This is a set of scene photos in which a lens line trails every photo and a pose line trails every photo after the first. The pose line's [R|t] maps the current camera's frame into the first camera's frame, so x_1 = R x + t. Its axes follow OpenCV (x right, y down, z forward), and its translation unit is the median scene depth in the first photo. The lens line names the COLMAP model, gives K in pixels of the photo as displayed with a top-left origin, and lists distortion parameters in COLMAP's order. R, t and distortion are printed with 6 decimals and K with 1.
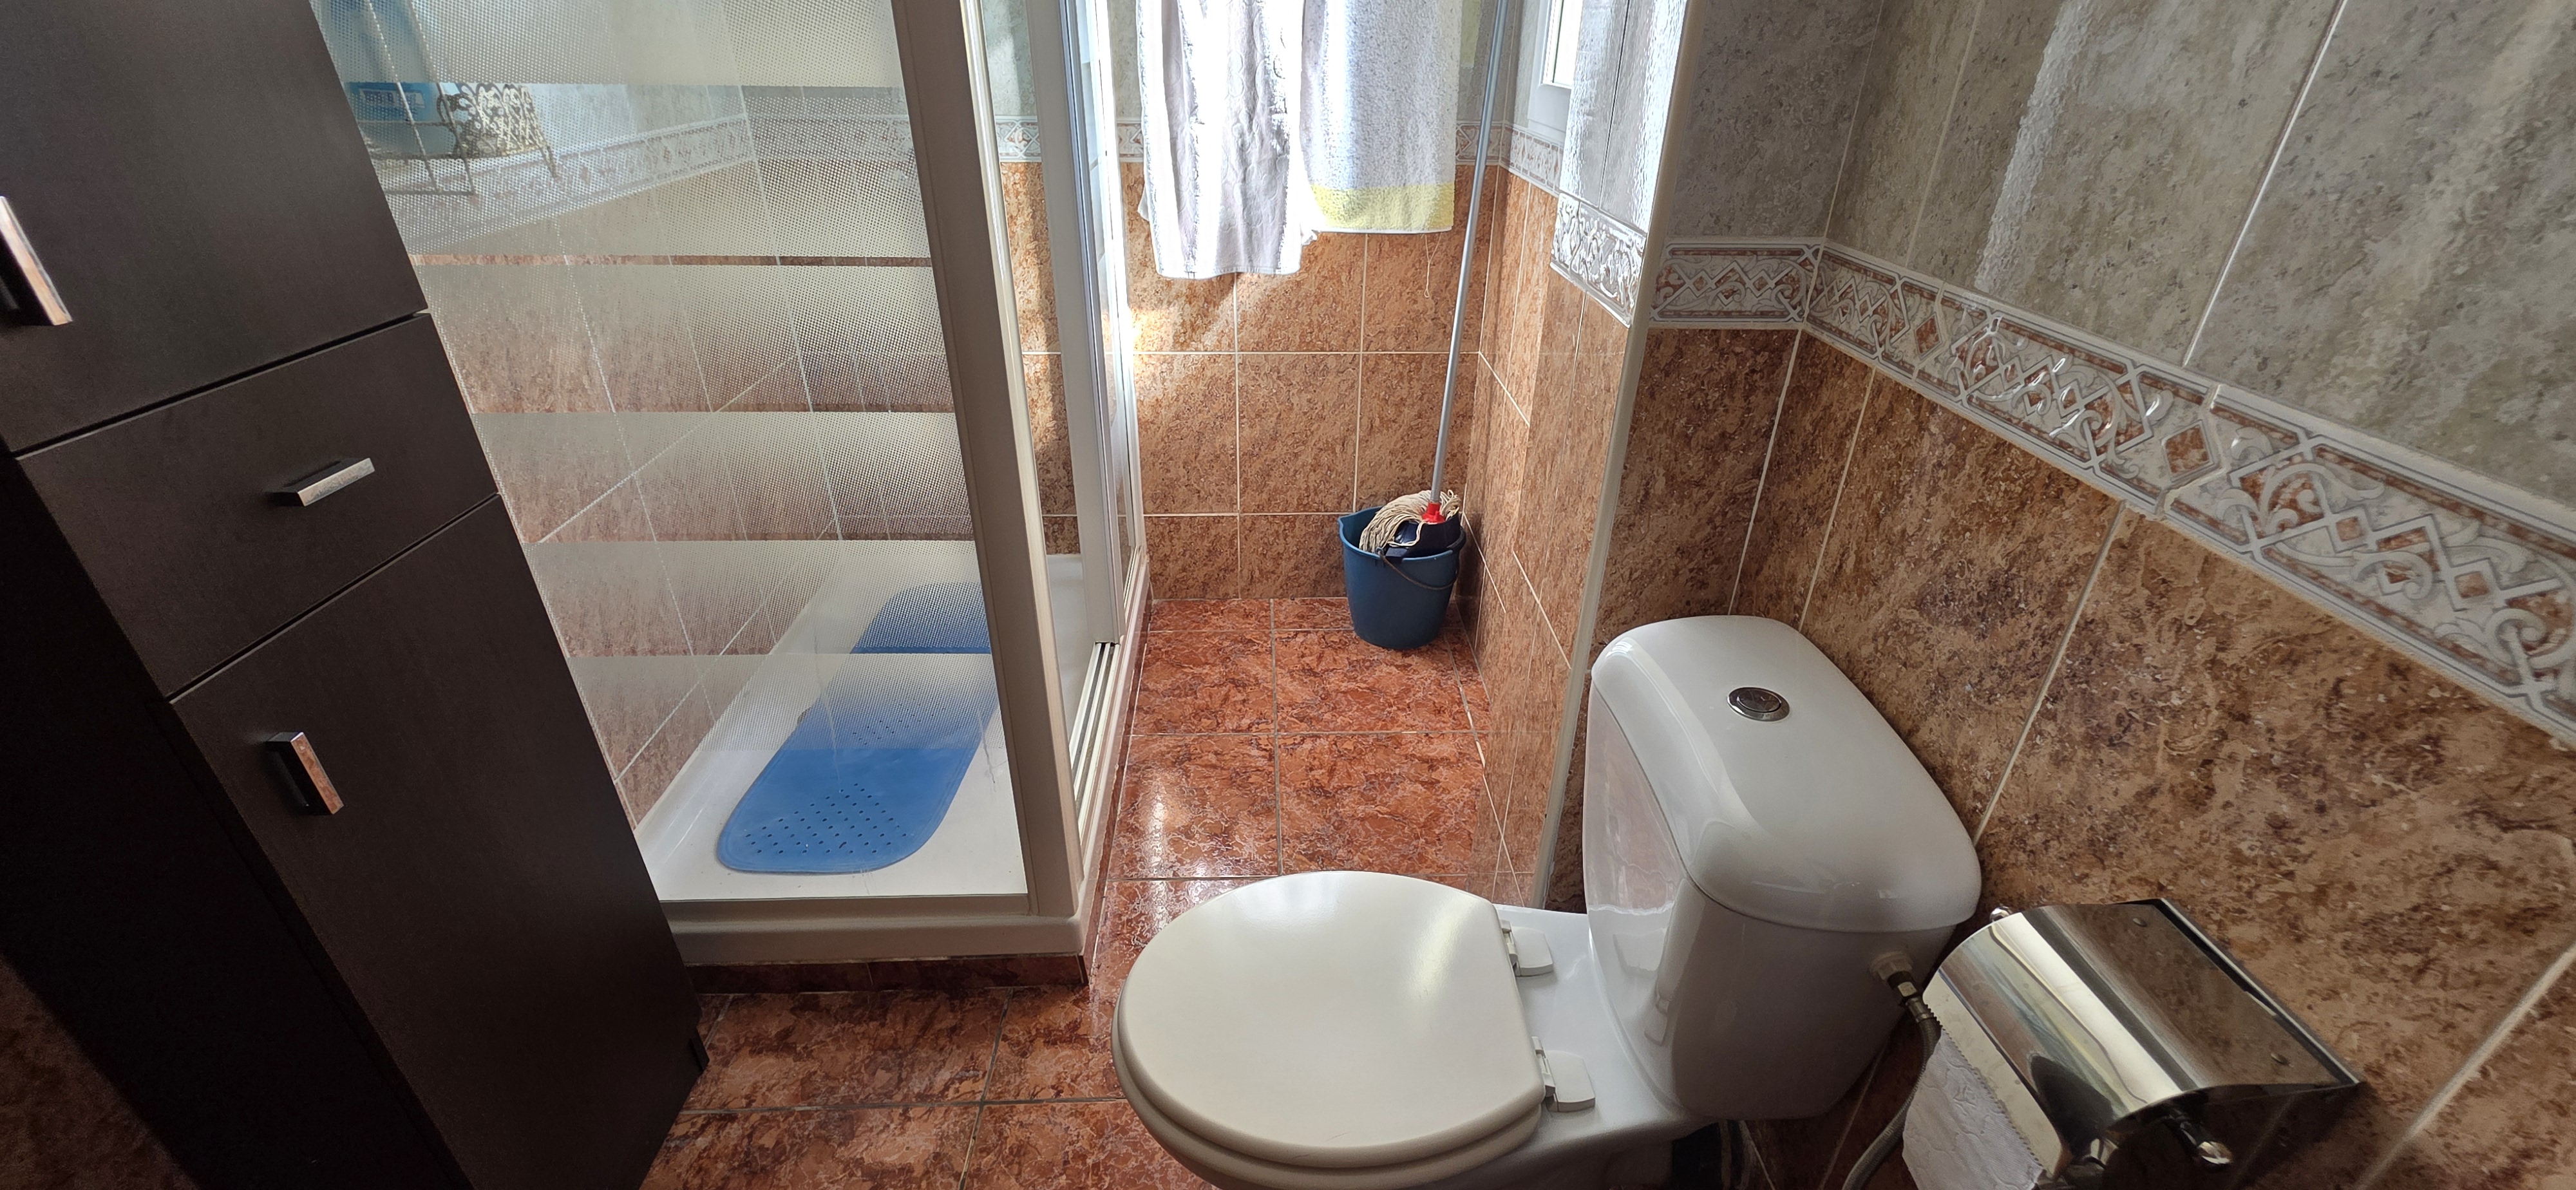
lens RADIAL K [[1029.4, 0, 1293.2], [0, 1029.4, 593.7], [0, 0, 1]] dist [0.002779, -0.000041]
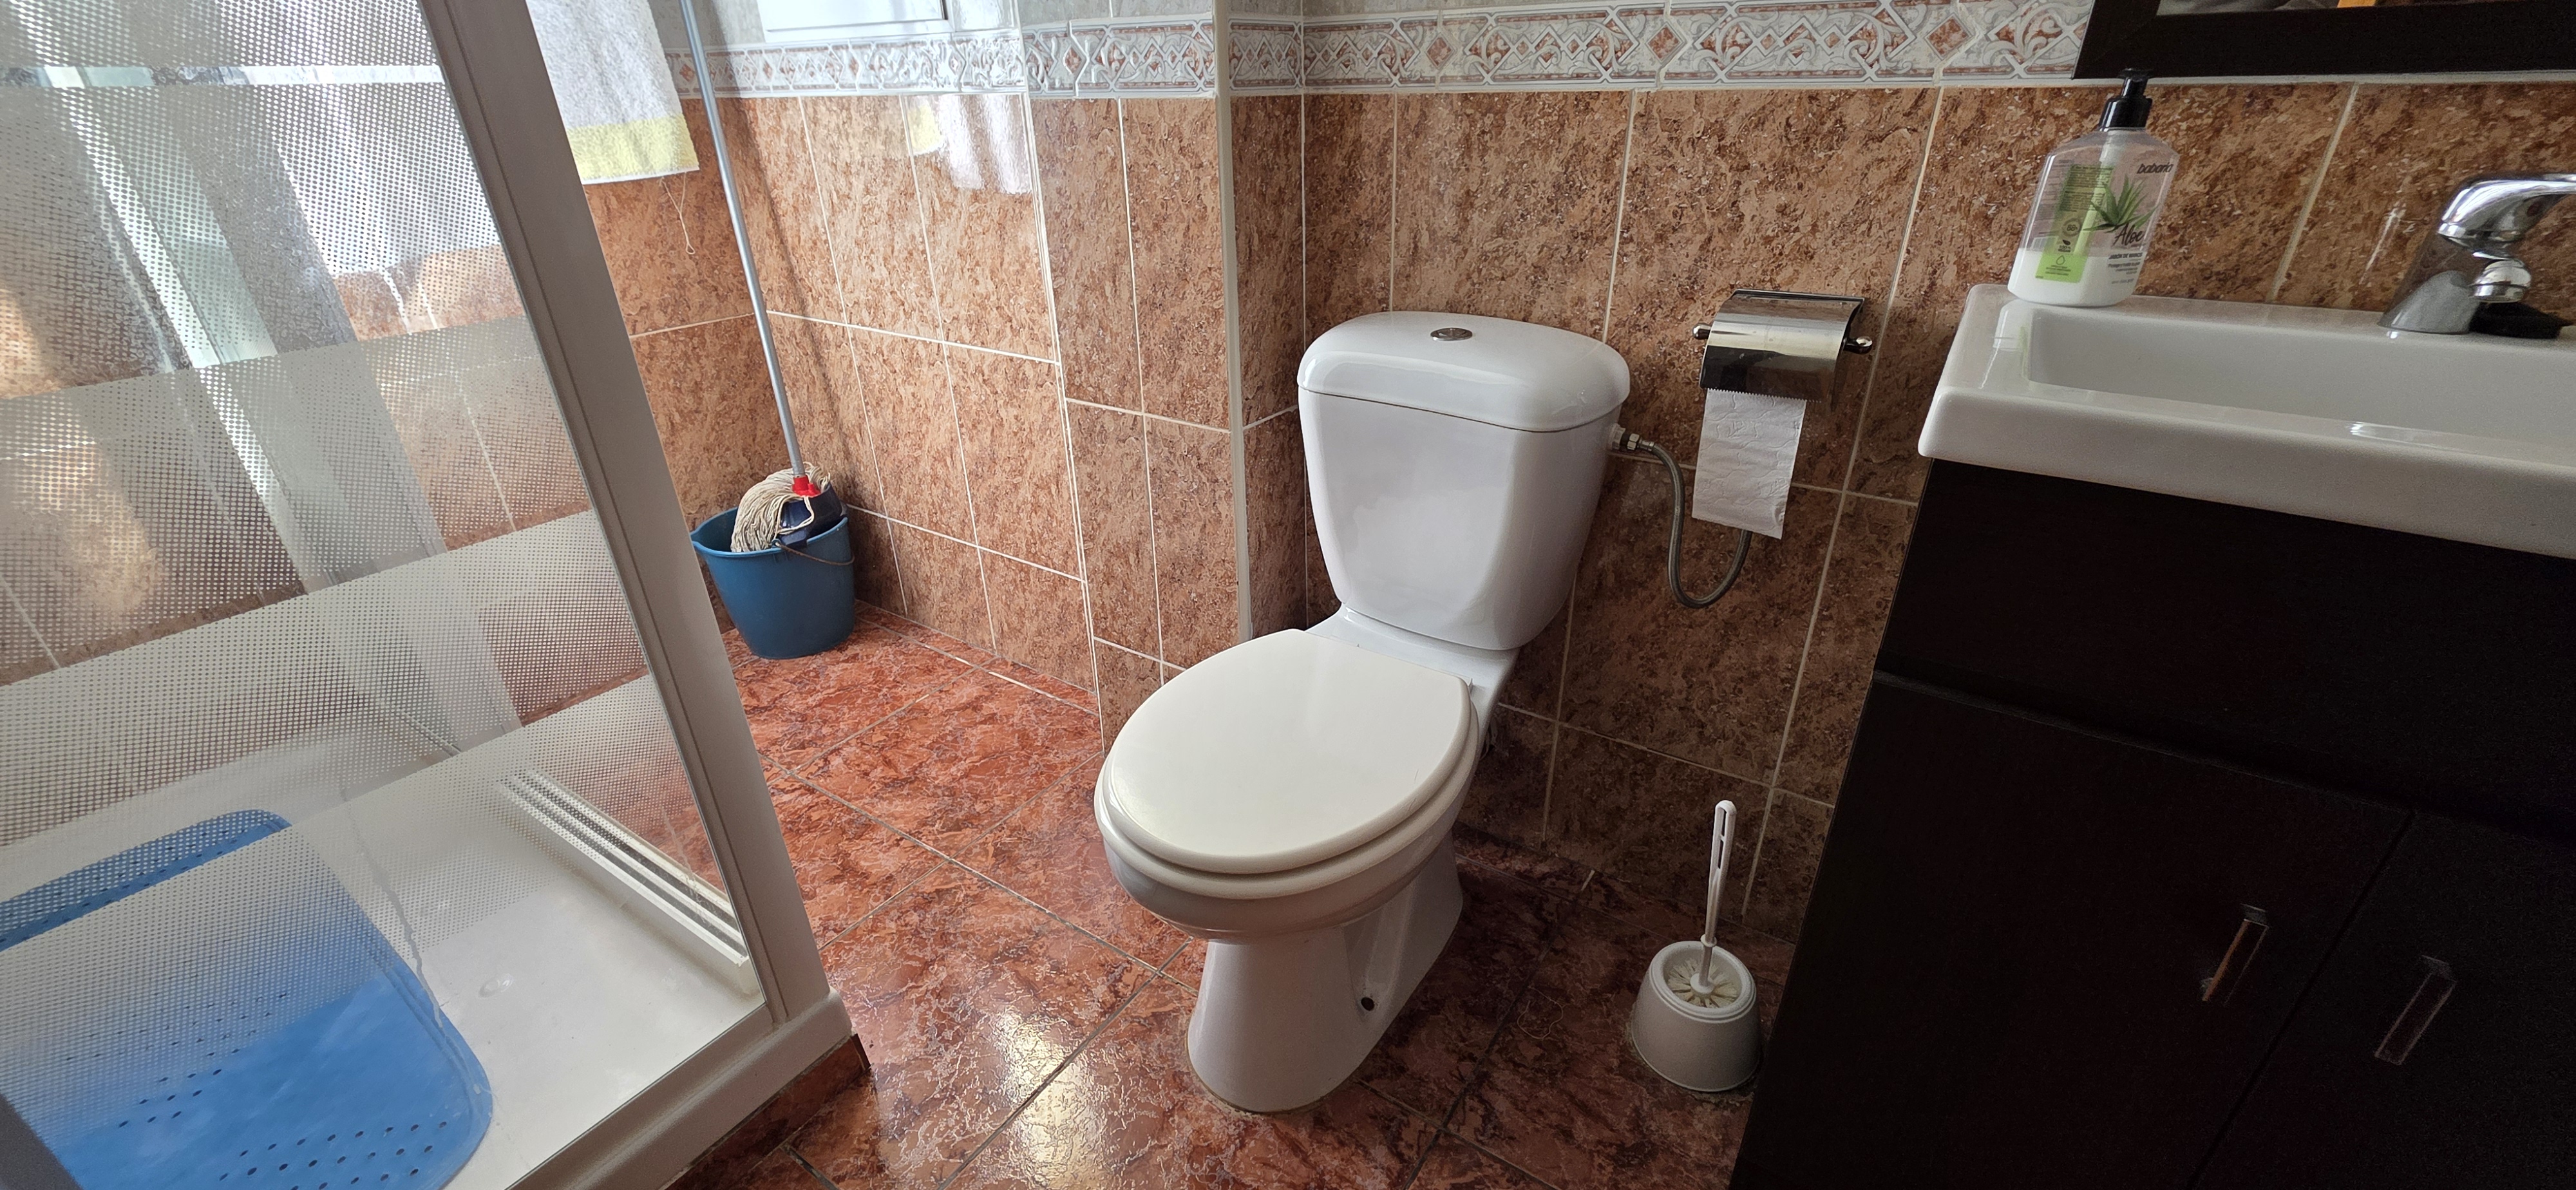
lens RADIAL K [[1029.4, 0, 1293.2], [0, 1029.4, 593.7], [0, 0, 1]] dist [0.002779, -0.000041]
pose [[0.584169, -0.383495, 0.715317, -0.893292], [0.412873, 0.899189, 0.144896, 0.151874], [-0.698772, 0.210691, 0.683613, 0.333176]]
